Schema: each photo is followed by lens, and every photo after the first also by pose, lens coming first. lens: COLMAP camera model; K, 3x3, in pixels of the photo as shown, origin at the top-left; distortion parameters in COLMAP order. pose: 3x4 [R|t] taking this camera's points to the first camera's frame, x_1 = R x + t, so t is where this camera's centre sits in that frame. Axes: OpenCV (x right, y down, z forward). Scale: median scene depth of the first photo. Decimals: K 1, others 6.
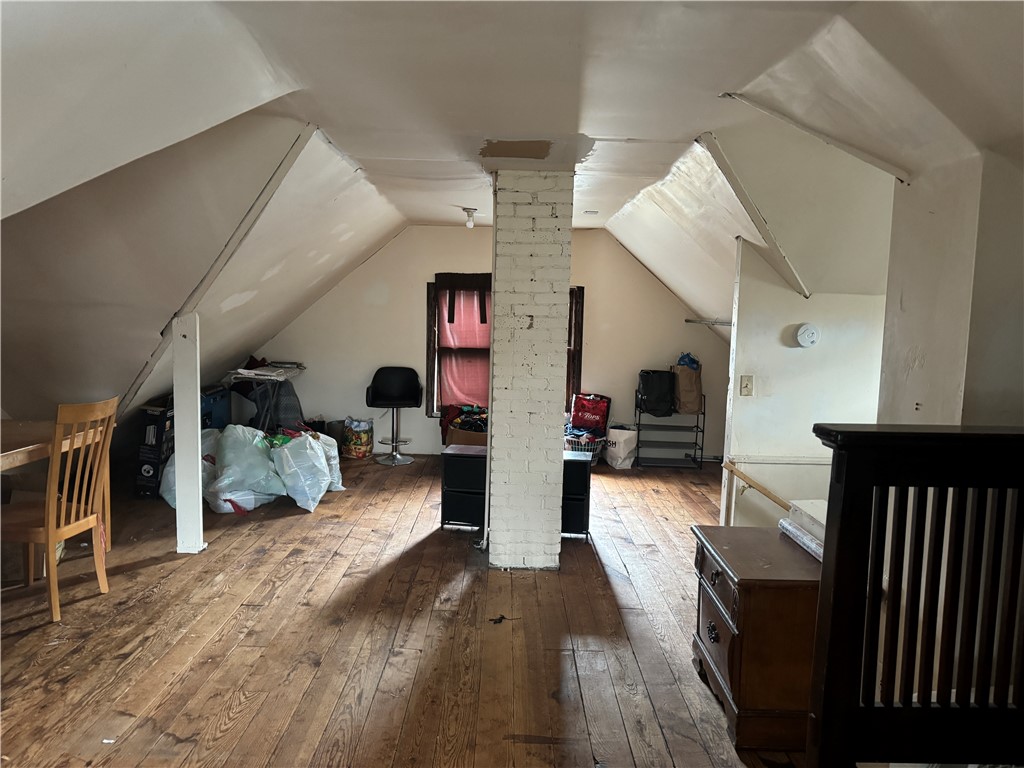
lens RADIAL K [[730.9, 0, 506.4], [0, 730.9, 384.8], [0, 0, 1]] dist [0.068967, -0.063971]
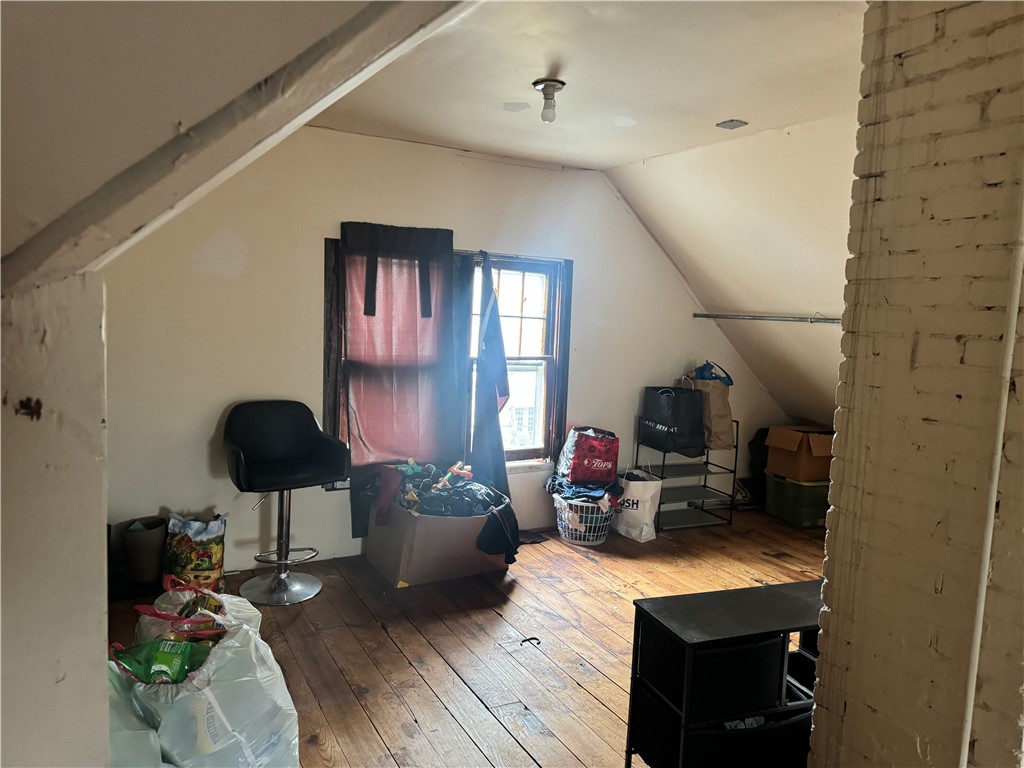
lens RADIAL K [[730.9, 0, 517.0], [0, 730.9, 379.7], [0, 0, 1]] dist [0.068967, -0.063971]
pose [[0.863764, -0.036570, 0.502568, -0.261689], [0.029461, 0.999322, 0.022084, -0.045986], [-0.503035, -0.004269, 0.864256, 0.476351]]
